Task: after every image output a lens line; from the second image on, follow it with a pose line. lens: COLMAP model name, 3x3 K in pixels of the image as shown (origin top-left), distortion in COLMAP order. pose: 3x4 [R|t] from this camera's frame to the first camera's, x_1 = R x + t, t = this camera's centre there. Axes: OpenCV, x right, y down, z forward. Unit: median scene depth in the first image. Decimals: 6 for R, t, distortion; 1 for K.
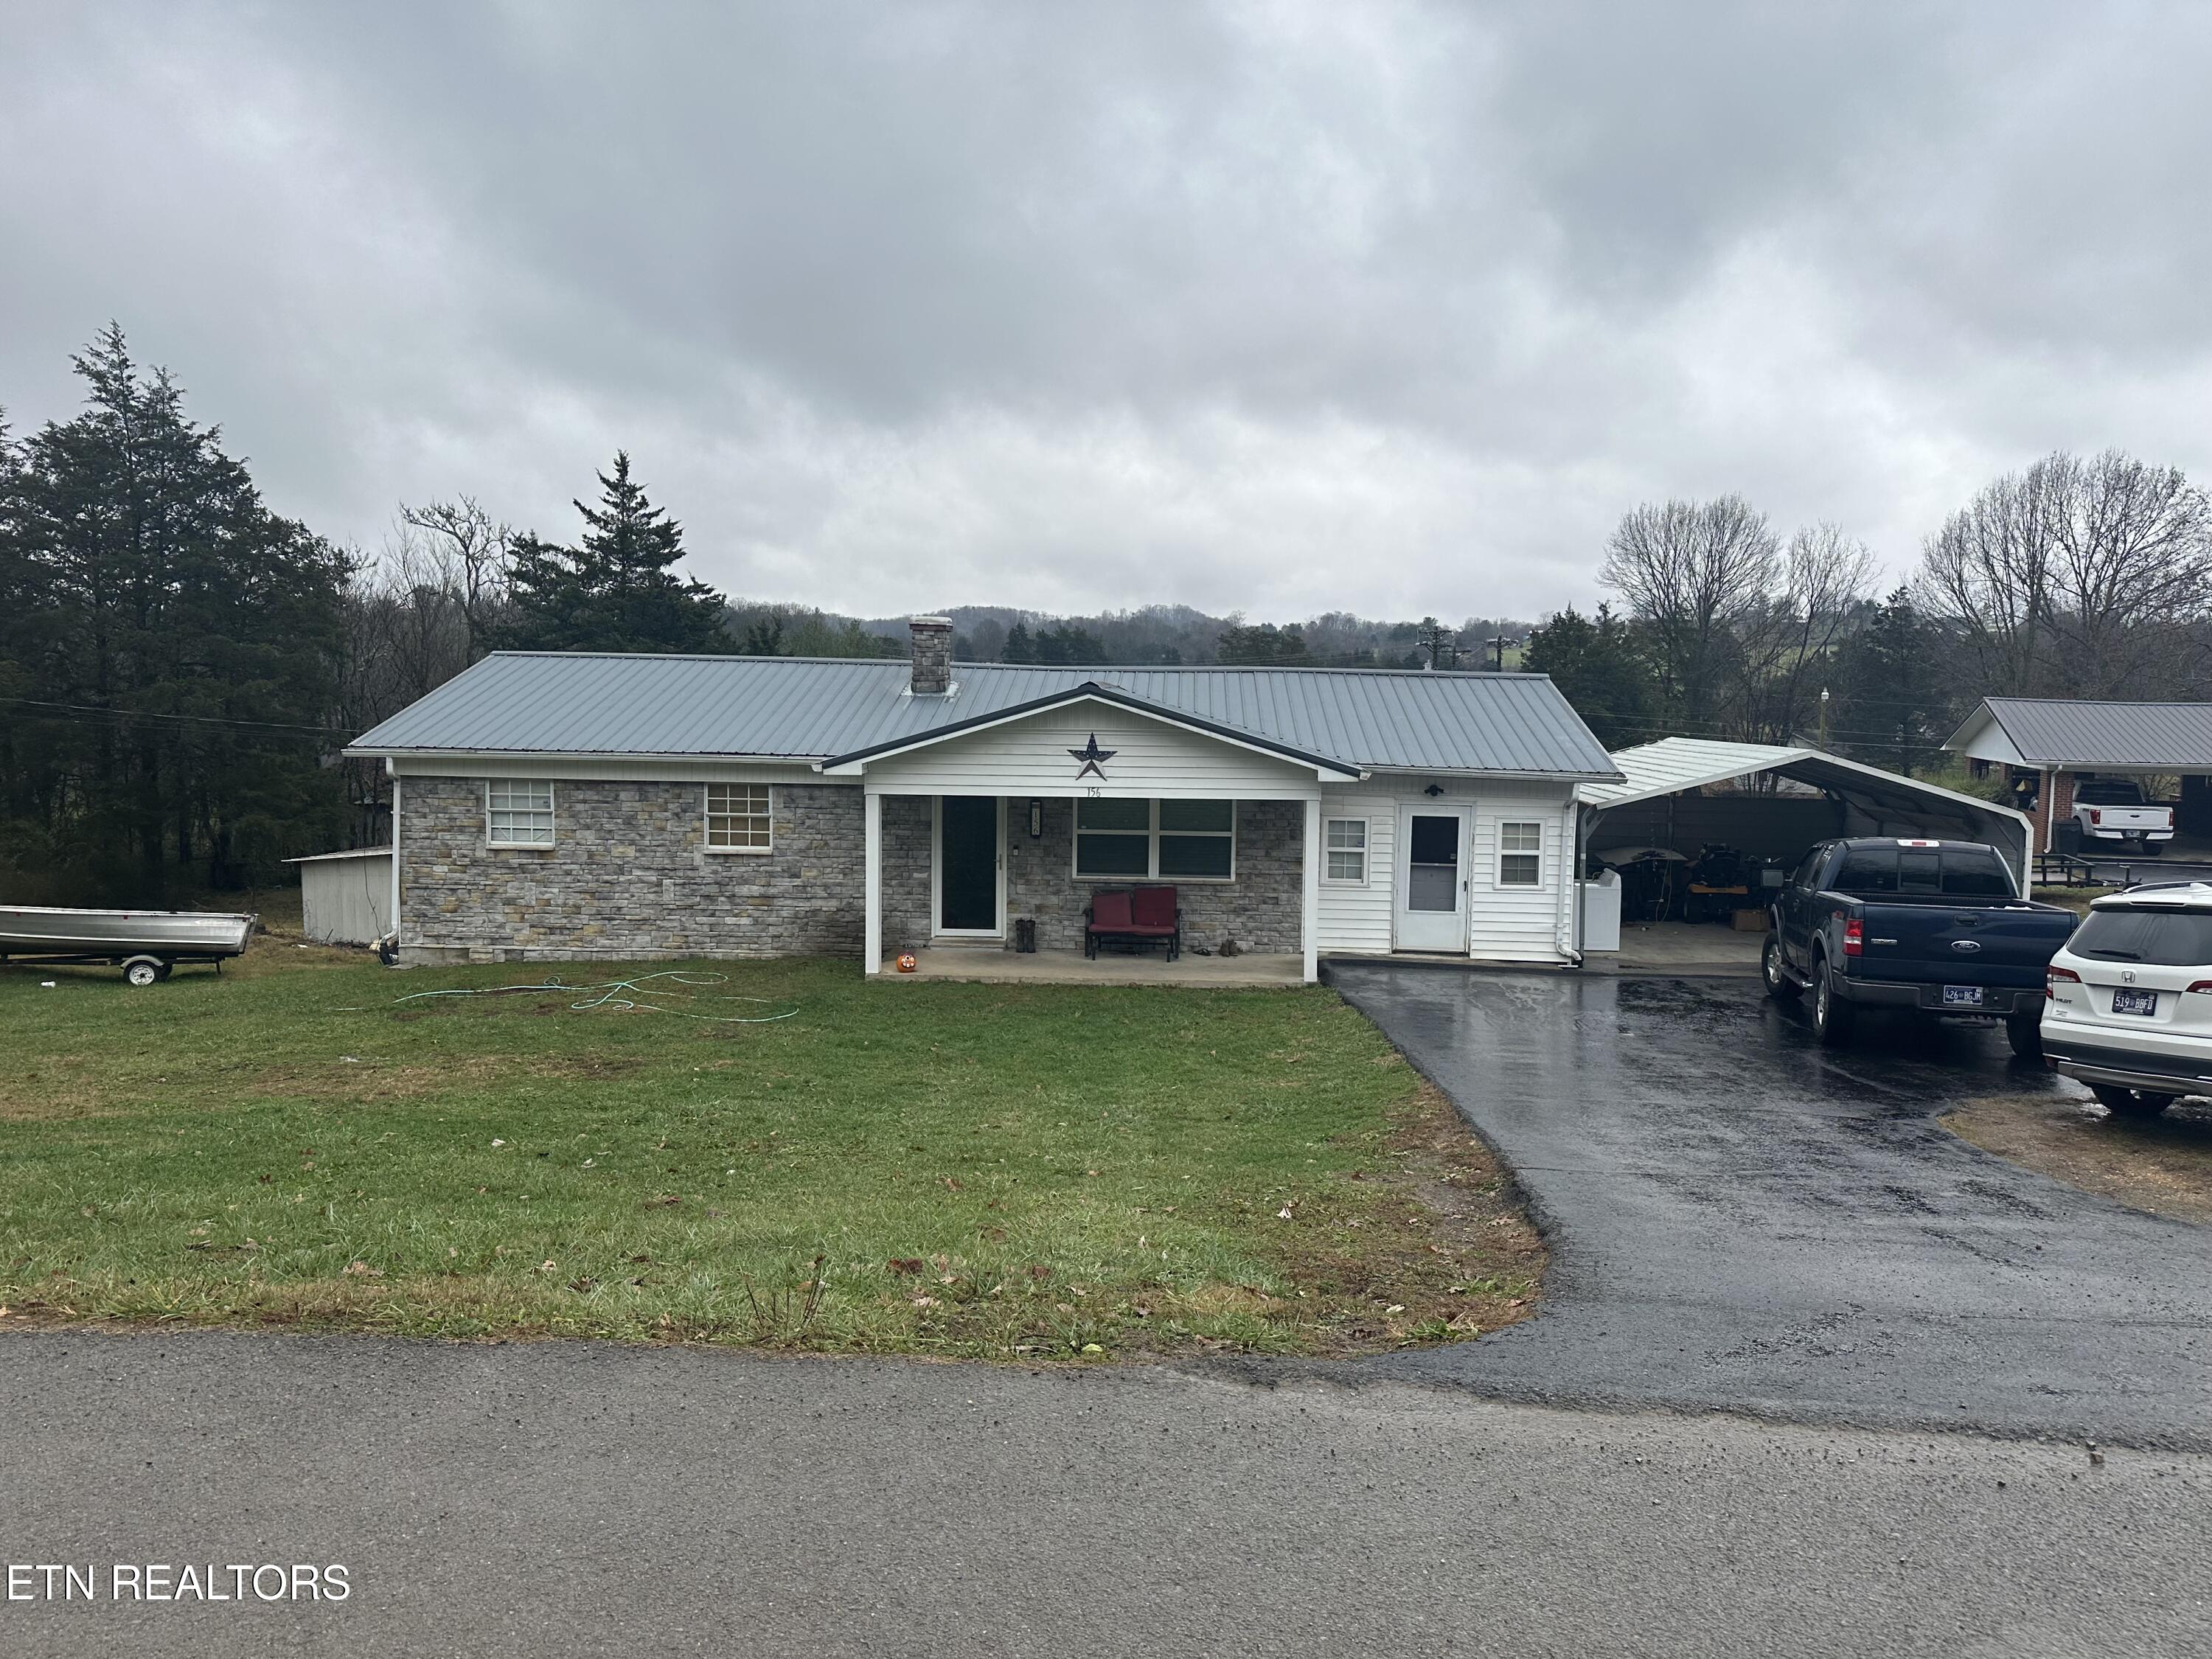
lens RADIAL K [[1535.3, 0, 1094.2], [0, 1535.3, 840.0], [0, 0, 1]] dist [0.050794, -0.065627]
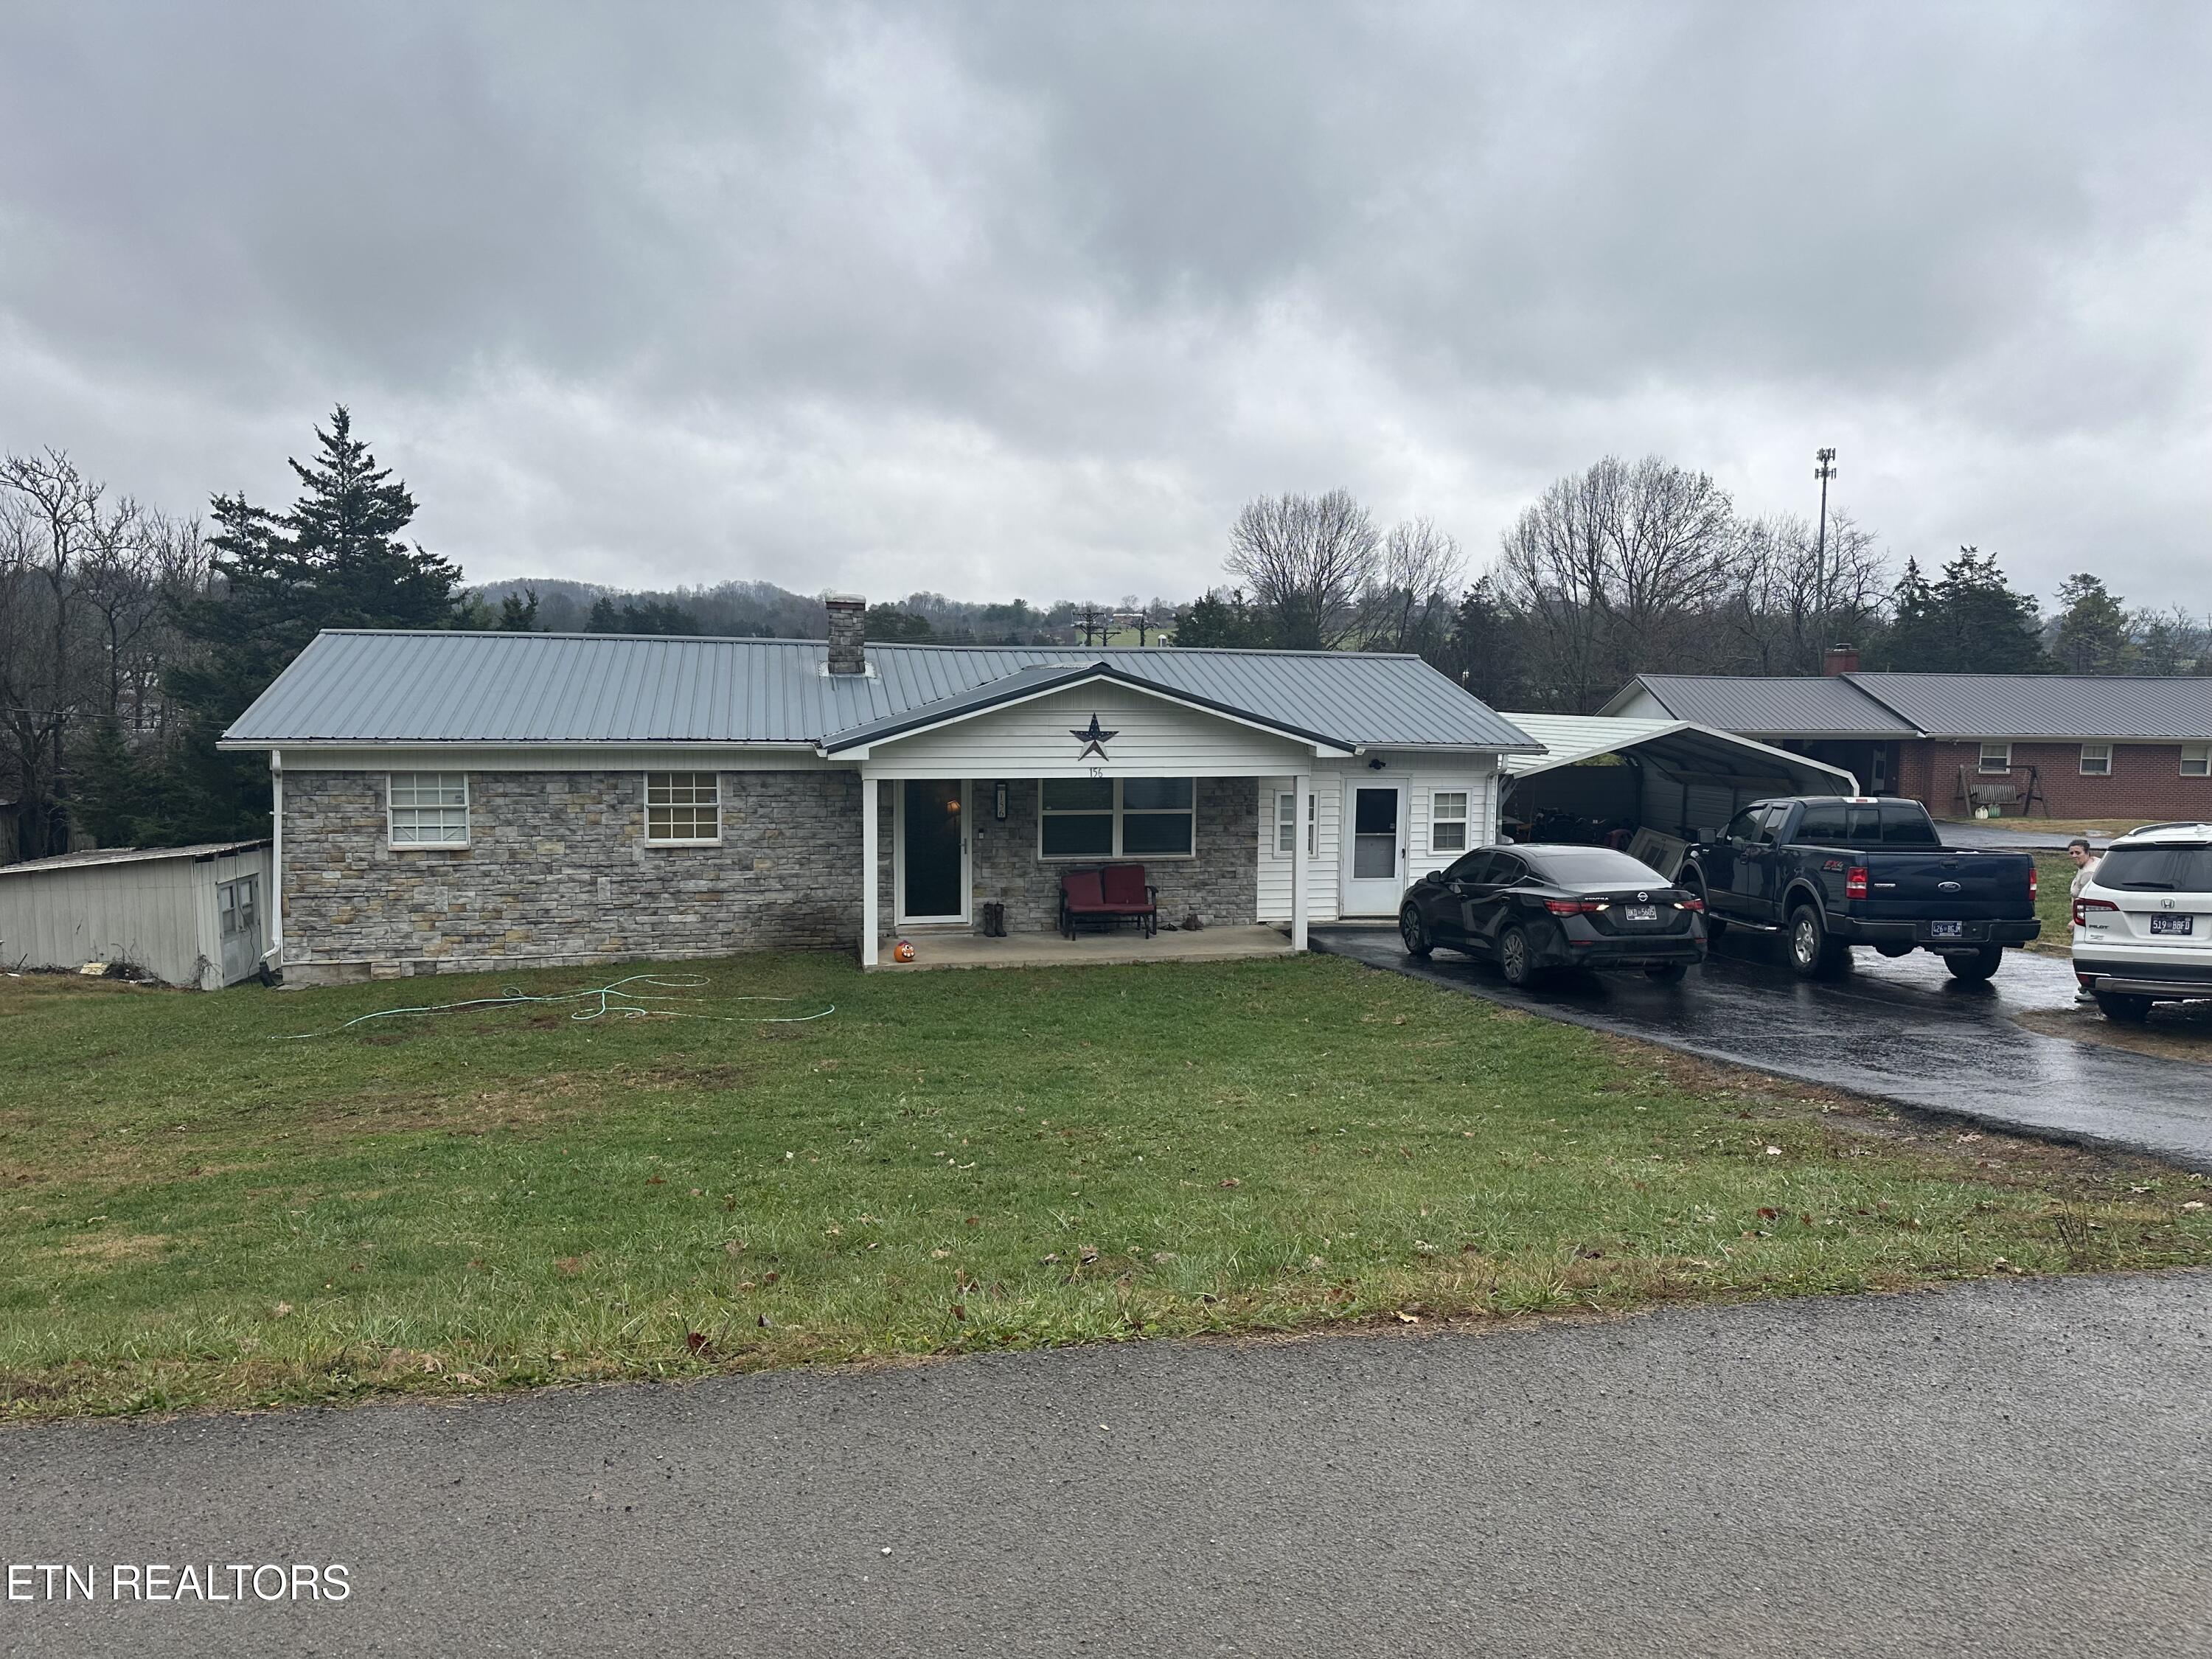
lens RADIAL K [[1535.3, 0, 1104.2], [0, 1535.3, 848.2], [0, 0, 1]] dist [0.050794, -0.065627]
pose [[0.964538, -0.034108, 0.261730, -0.230109], [0.029482, 0.999332, 0.021582, -0.002817], [-0.262292, -0.013100, 0.964900, 0.027350]]
